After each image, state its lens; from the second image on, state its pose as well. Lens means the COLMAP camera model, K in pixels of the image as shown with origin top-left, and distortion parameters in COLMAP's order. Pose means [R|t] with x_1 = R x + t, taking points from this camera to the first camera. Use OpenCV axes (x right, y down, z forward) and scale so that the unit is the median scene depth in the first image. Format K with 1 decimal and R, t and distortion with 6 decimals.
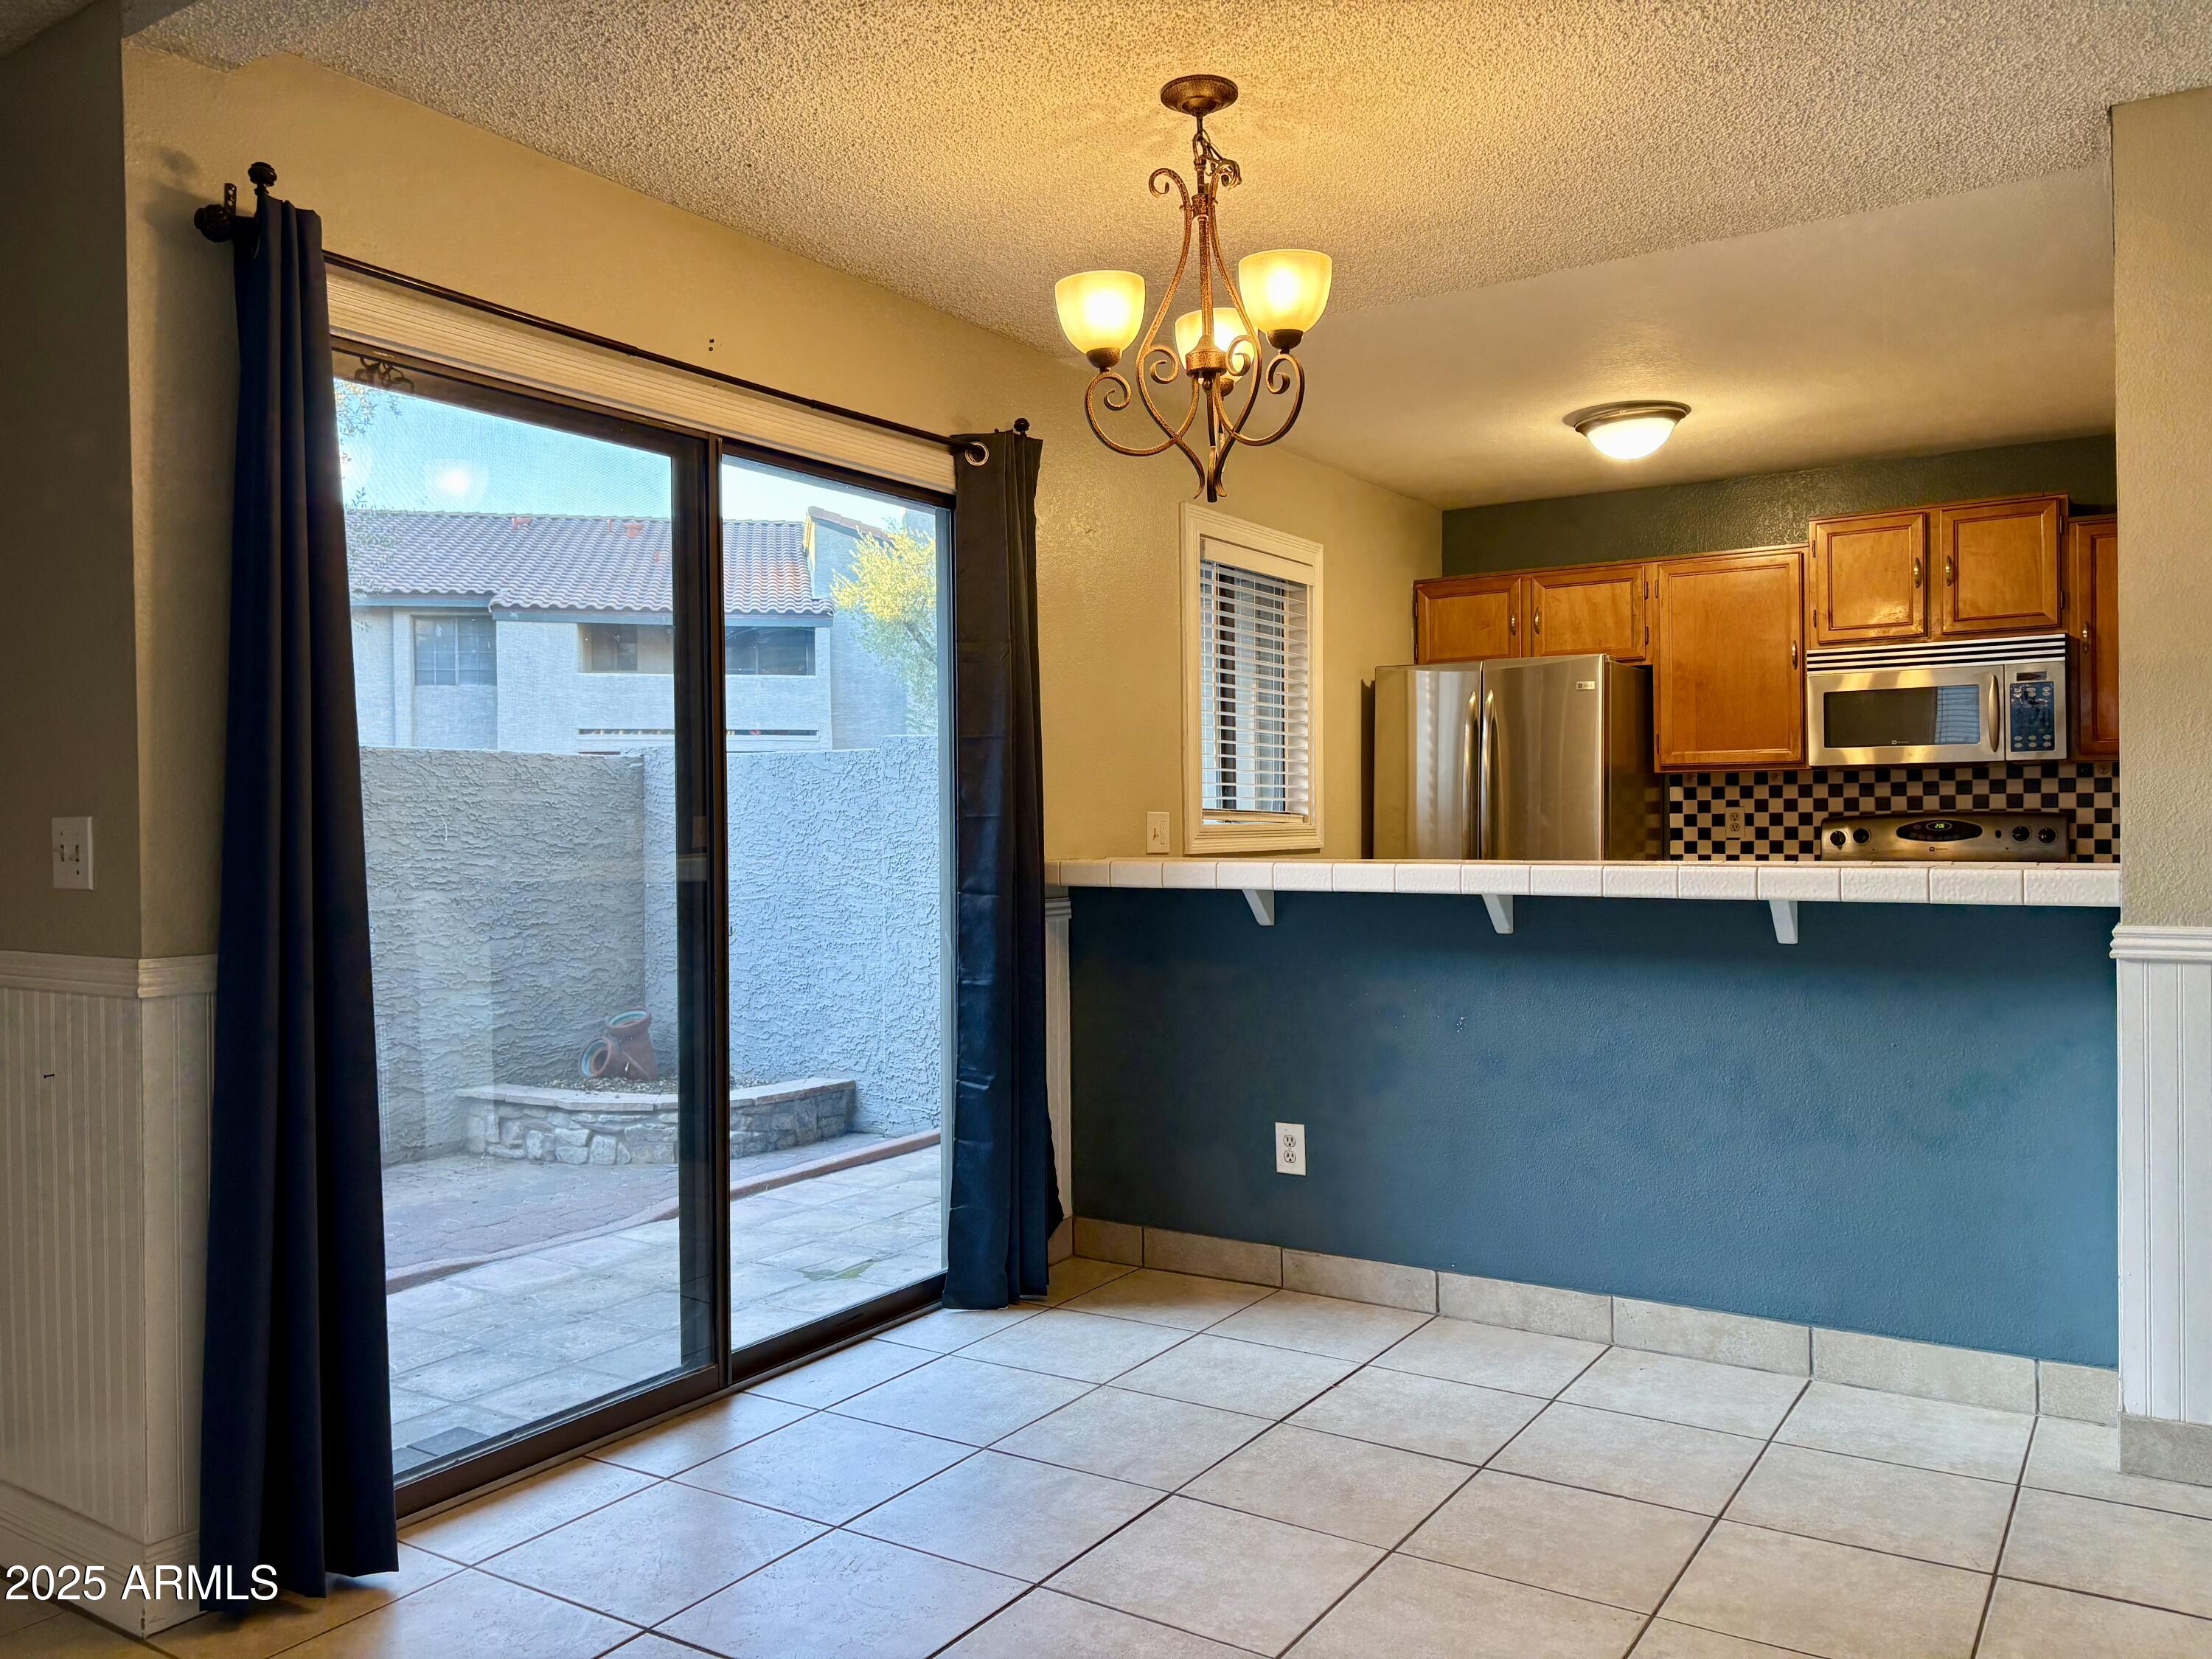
lens RADIAL K [[1672.1, 0, 1095.0], [0, 1672.1, 828.3], [0, 0, 1]] dist [0.042455, -0.032028]
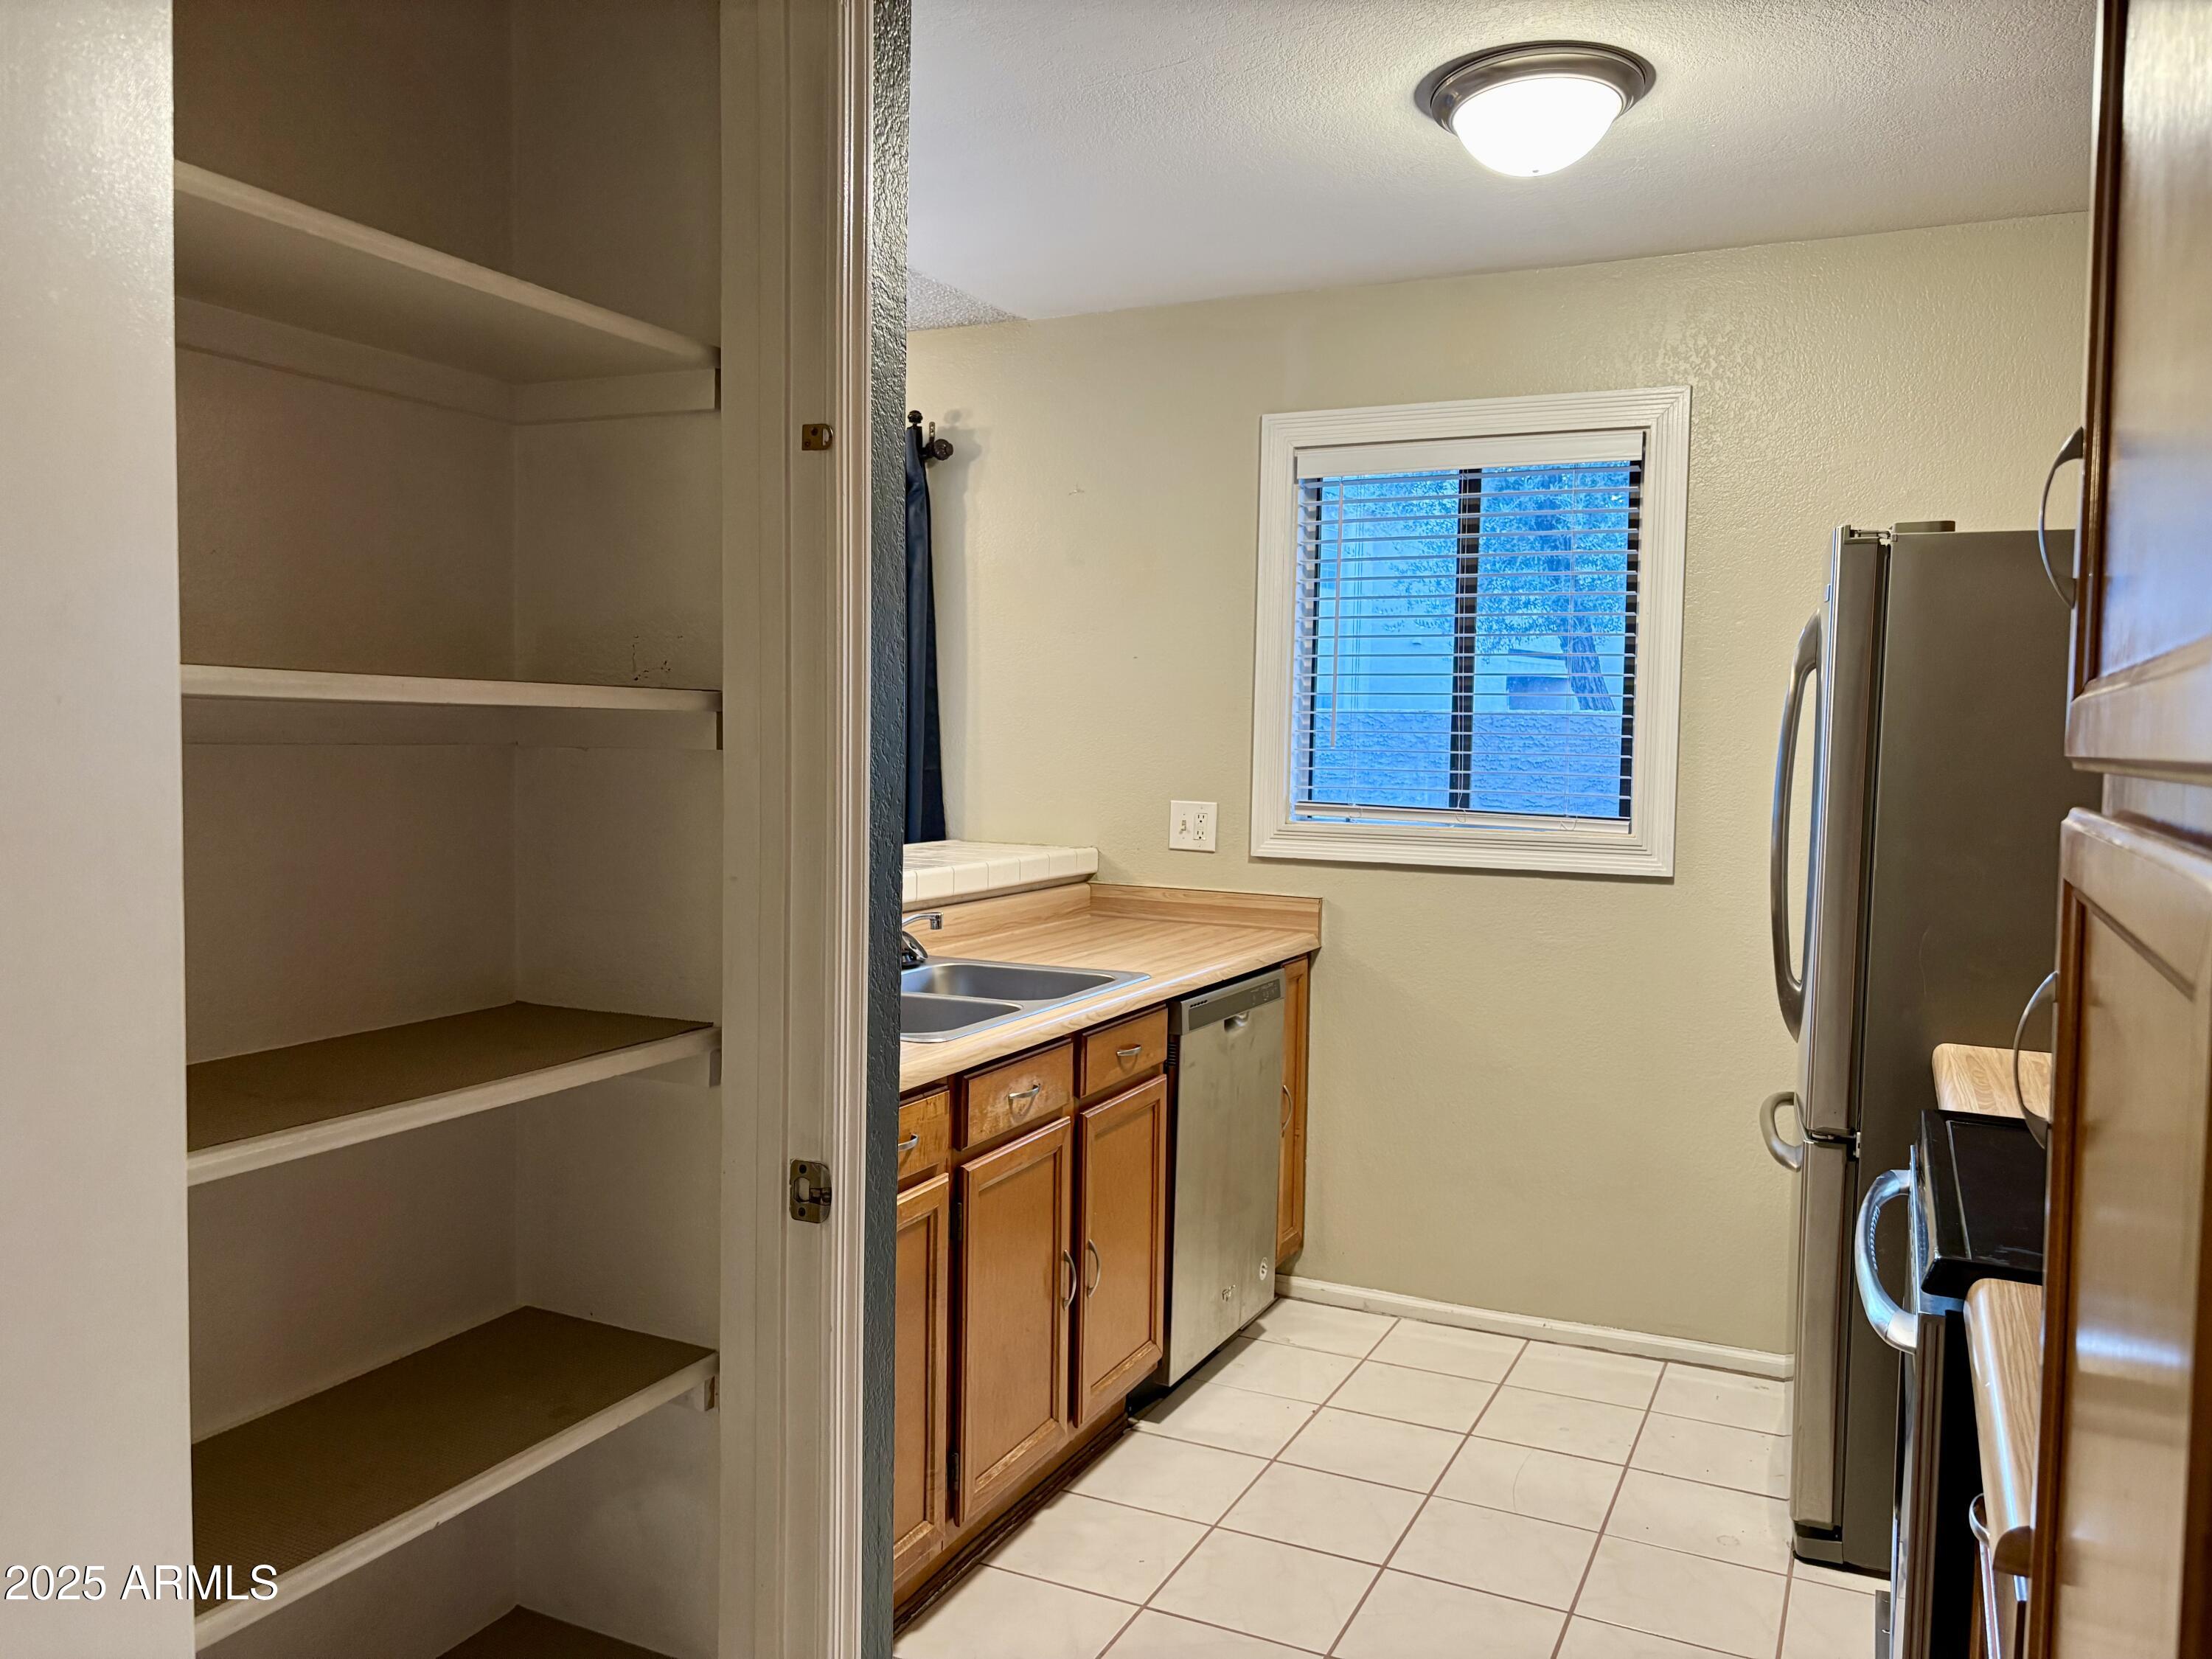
lens RADIAL K [[1672.1, 0, 1096.3], [0, 1672.1, 829.9], [0, 0, 1]] dist [0.042455, -0.032028]
pose [[0.135302, 0.067516, -0.988501, 0.707516], [-0.026798, 0.997560, 0.064467, -0.039719], [0.990442, 0.017767, 0.136782, 0.679013]]
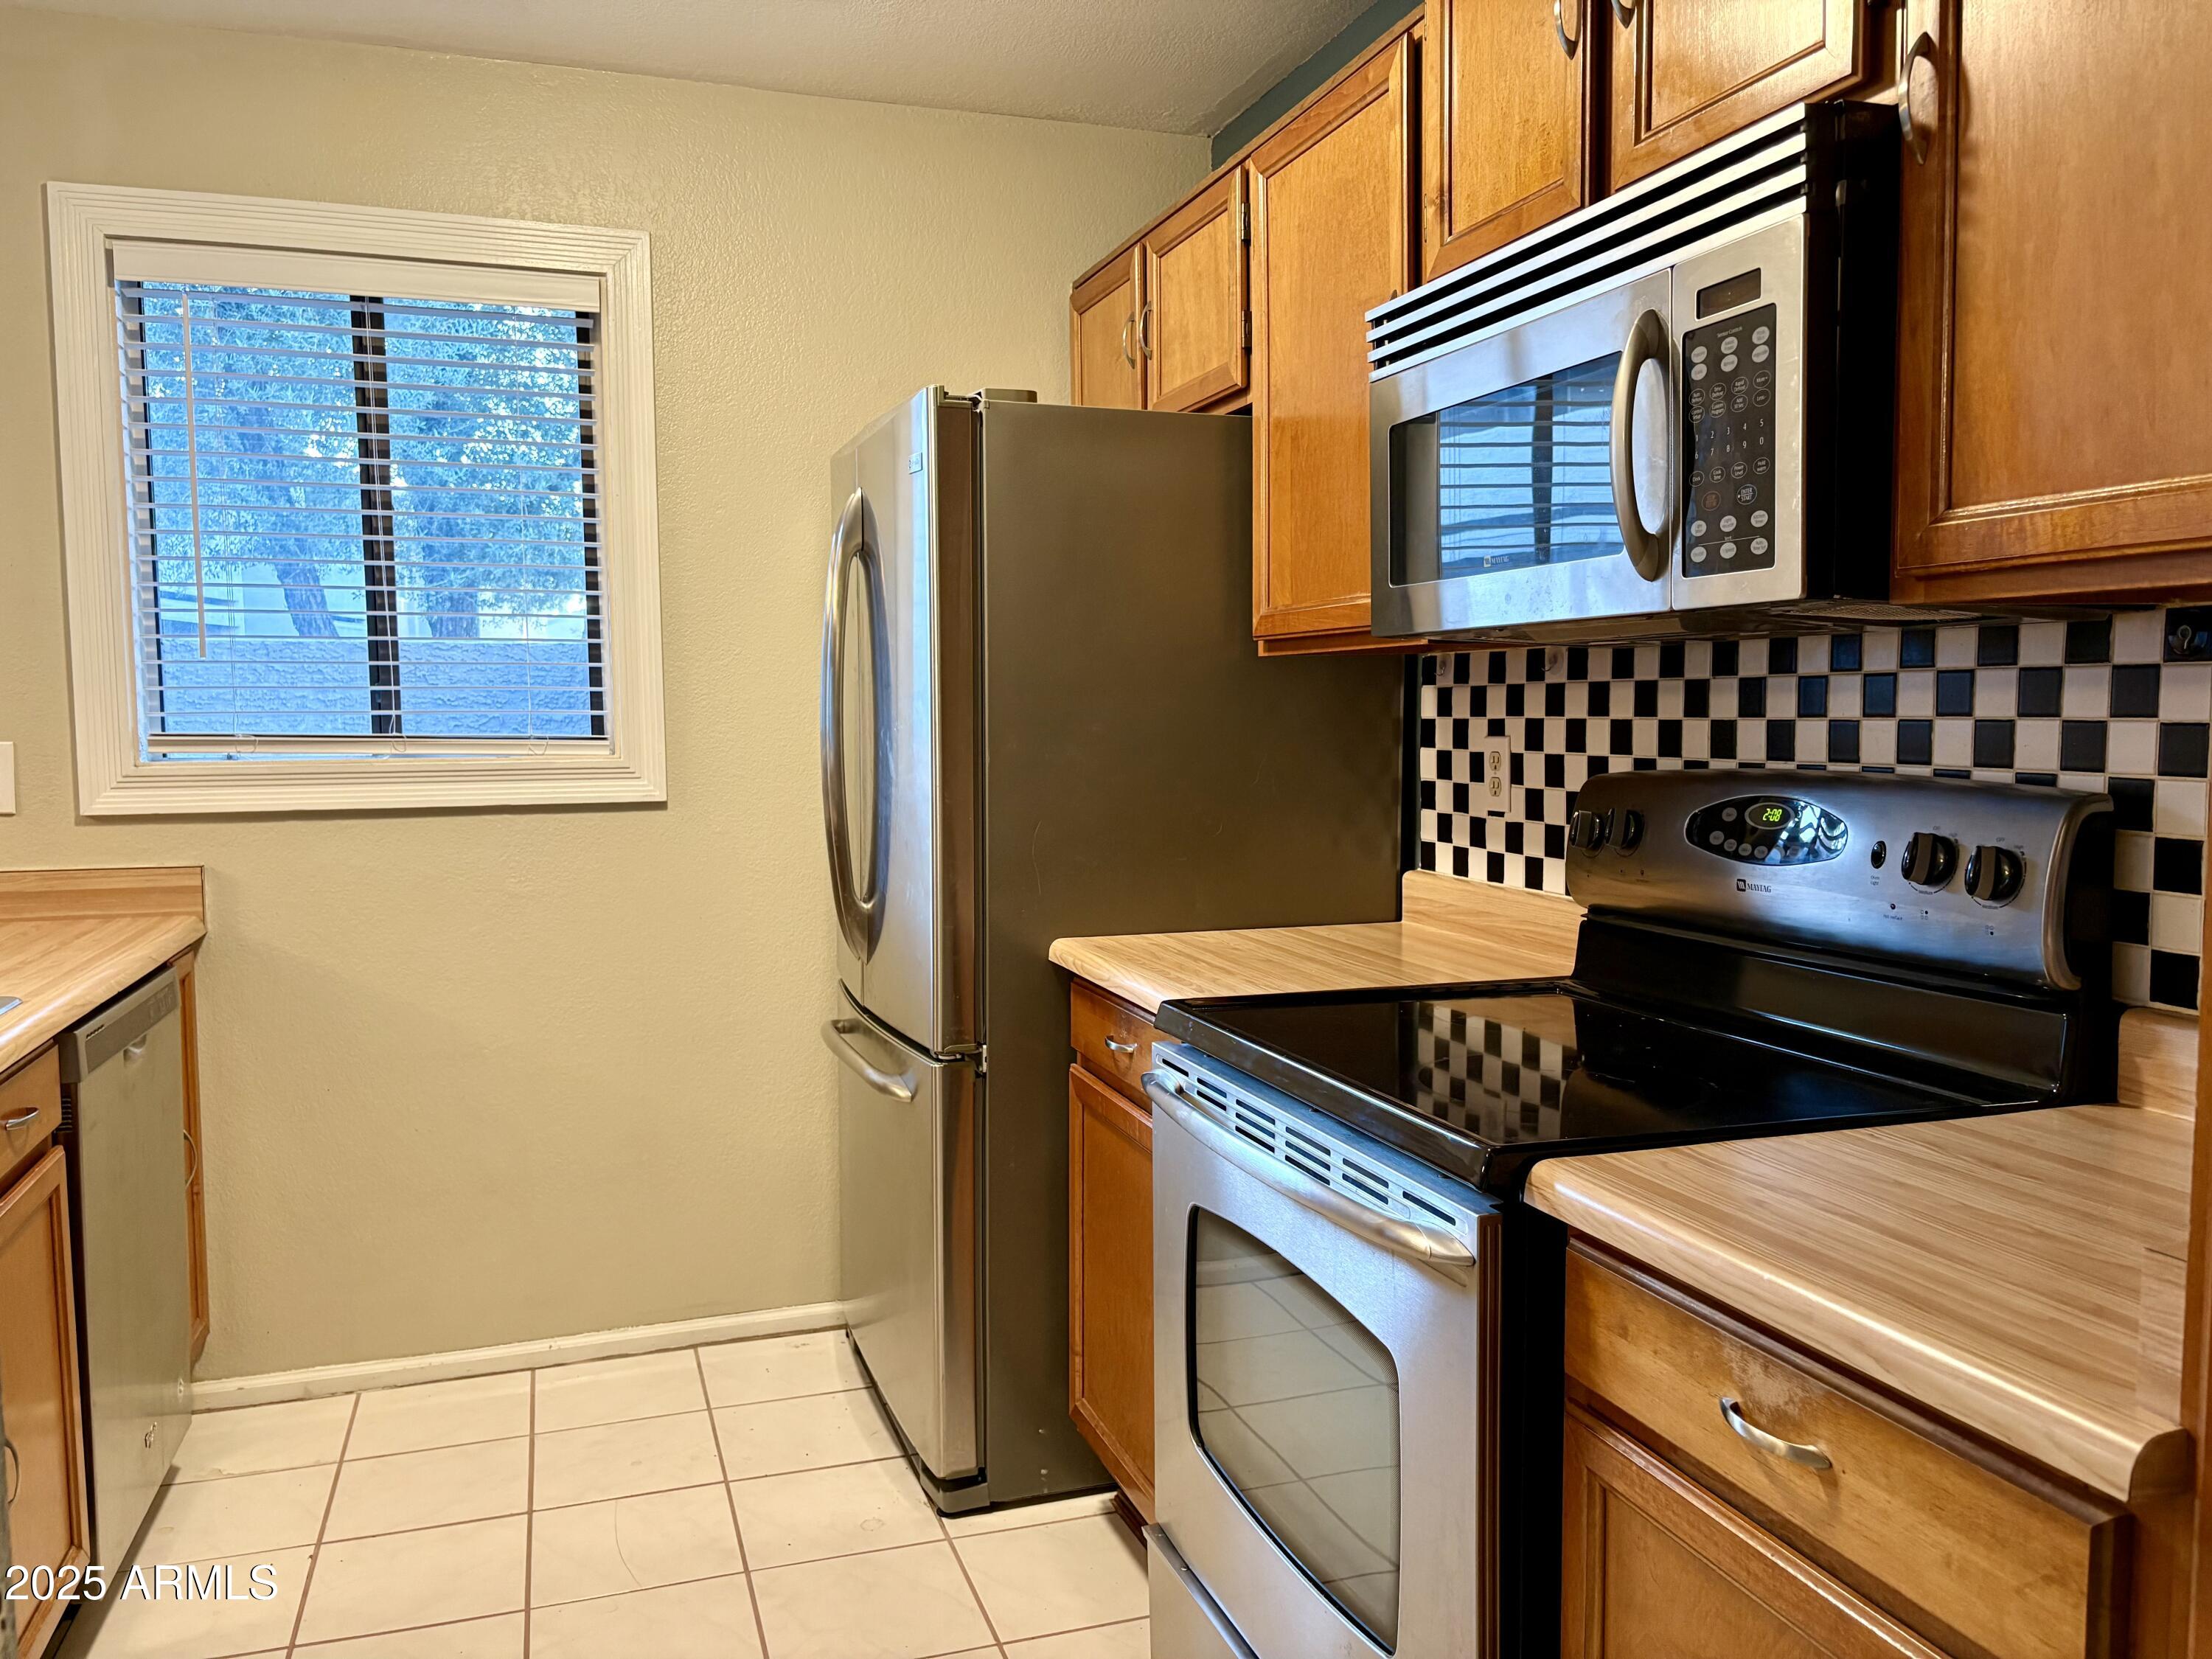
lens RADIAL K [[1672.1, 0, 1116.5], [0, 1672.1, 825.1], [0, 0, 1]] dist [0.042455, -0.032028]
pose [[0.786437, 0.050294, -0.615620, 0.574933], [-0.004381, 0.997109, 0.075864, -0.022273], [0.617655, -0.056965, 0.784383, 0.639349]]
